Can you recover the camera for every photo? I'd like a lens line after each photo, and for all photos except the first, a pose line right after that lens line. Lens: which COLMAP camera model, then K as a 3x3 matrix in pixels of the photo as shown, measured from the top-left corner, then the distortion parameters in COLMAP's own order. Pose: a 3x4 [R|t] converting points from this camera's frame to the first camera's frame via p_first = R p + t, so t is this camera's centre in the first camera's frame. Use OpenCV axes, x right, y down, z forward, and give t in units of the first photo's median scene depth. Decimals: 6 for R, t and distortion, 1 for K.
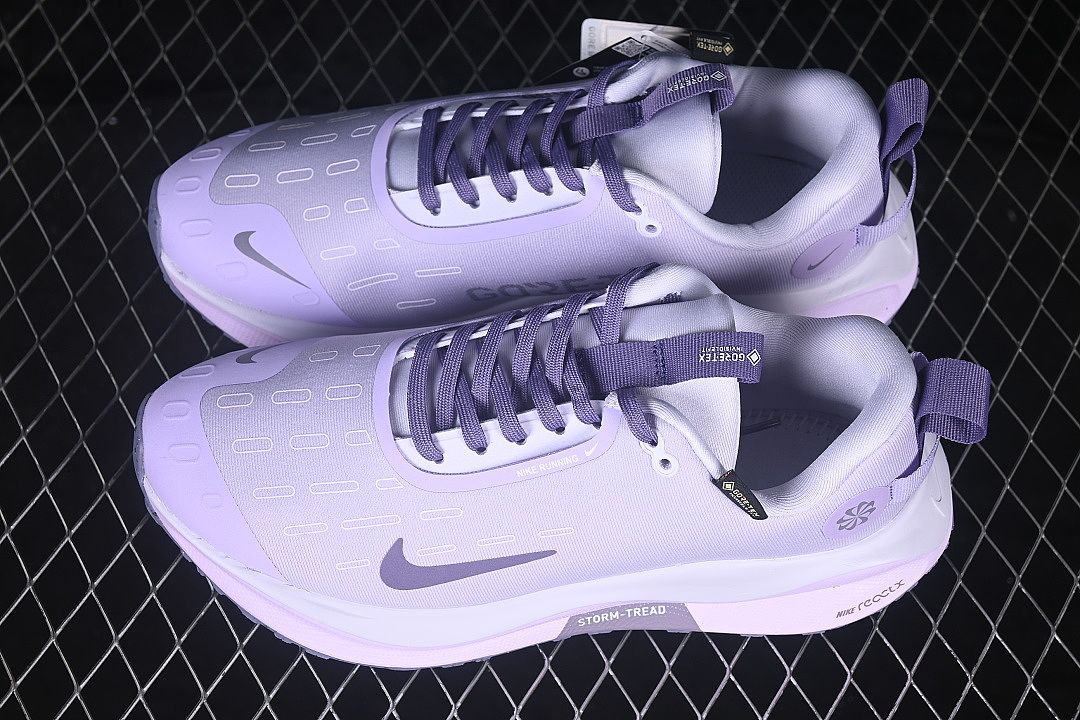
lens RADIAL K [[2366.1, 0, 538.5], [0, 2366.1, 360.0], [0, 0, 1]] dist [-0.003264, 0.000000]
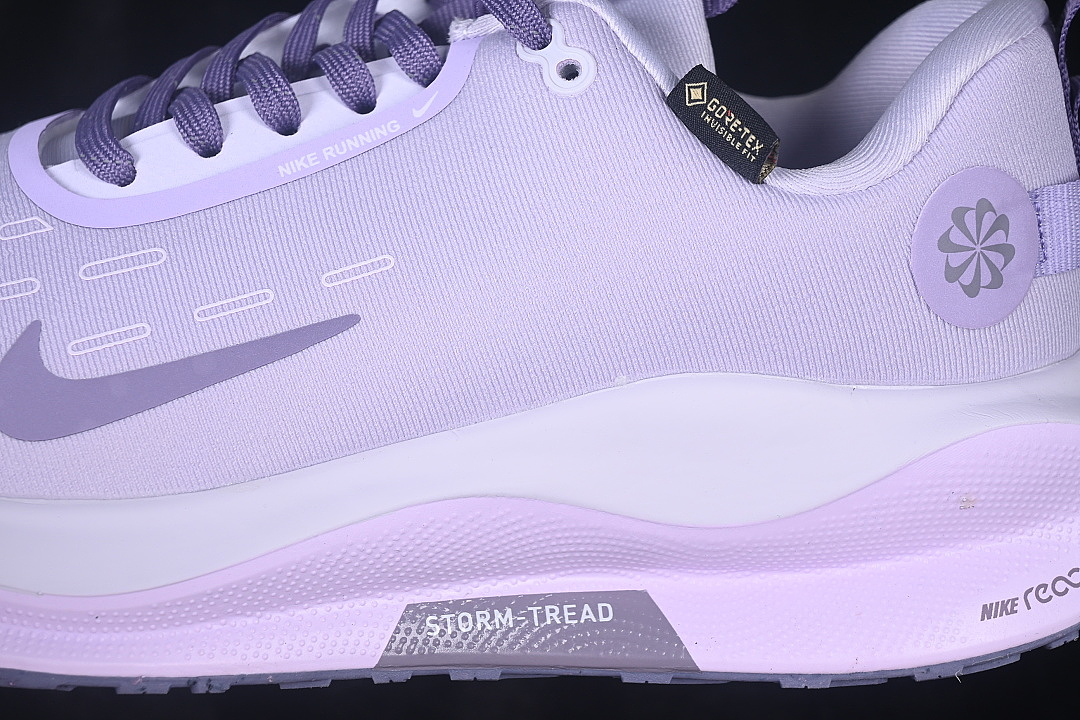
lens RADIAL K [[2366.1, 0, 542.7], [0, 2366.1, 359.8], [0, 0, 1]] dist [-0.003264, 0.000000]
pose [[0.999115, -0.041881, -0.003818, 0.043681], [0.027235, 0.713544, -0.700081, 0.398438], [0.032044, 0.699357, 0.714054, 0.631315]]
